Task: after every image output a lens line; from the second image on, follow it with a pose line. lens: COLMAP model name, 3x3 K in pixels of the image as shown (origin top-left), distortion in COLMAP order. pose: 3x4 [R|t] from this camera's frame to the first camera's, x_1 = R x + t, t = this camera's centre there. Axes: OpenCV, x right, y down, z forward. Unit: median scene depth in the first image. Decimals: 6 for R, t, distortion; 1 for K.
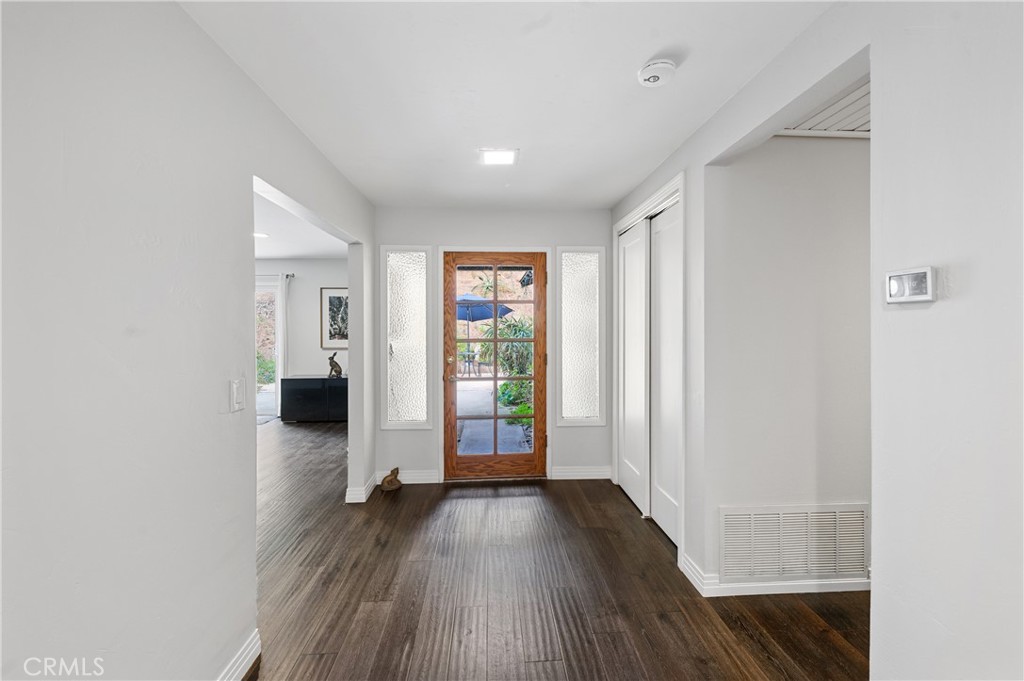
lens RADIAL K [[402.8, 0, 513.1], [0, 402.8, 332.7], [0, 0, 1]] dist [0.000408, 0.000013]
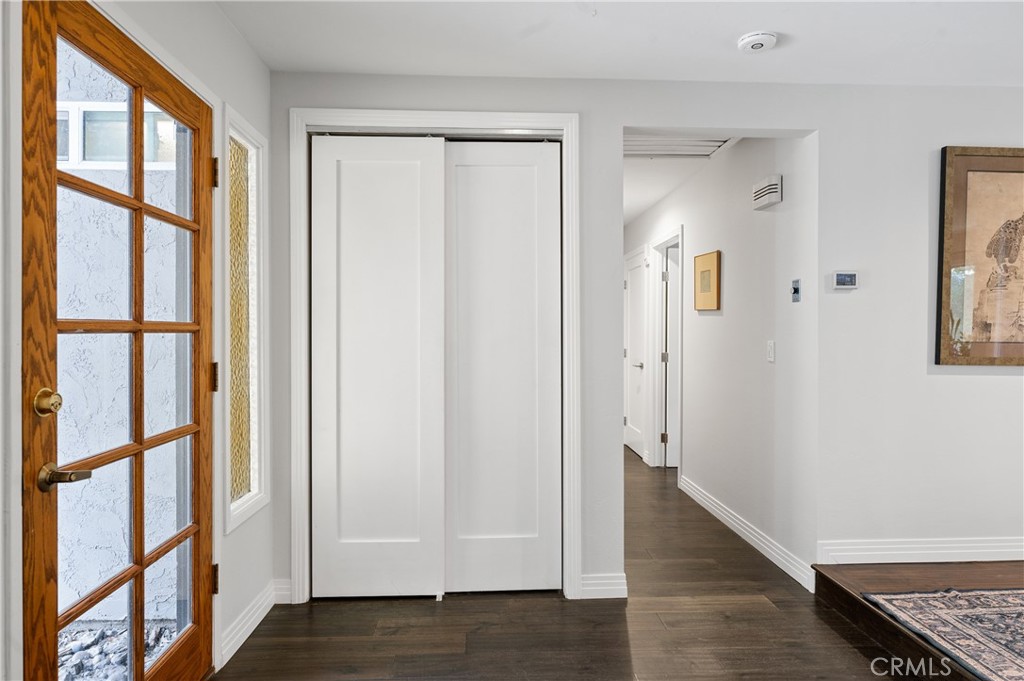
lens RADIAL K [[614.0, 0, 512.8], [0, 614.0, 342.3], [0, 0, 1]] dist [-0.004713, -0.000573]
pose [[0.019985, -0.015318, 0.999683, -0.527853], [0.001545, 0.999882, 0.015290, 0.025643], [-0.999799, 0.001239, 0.020006, 0.702869]]
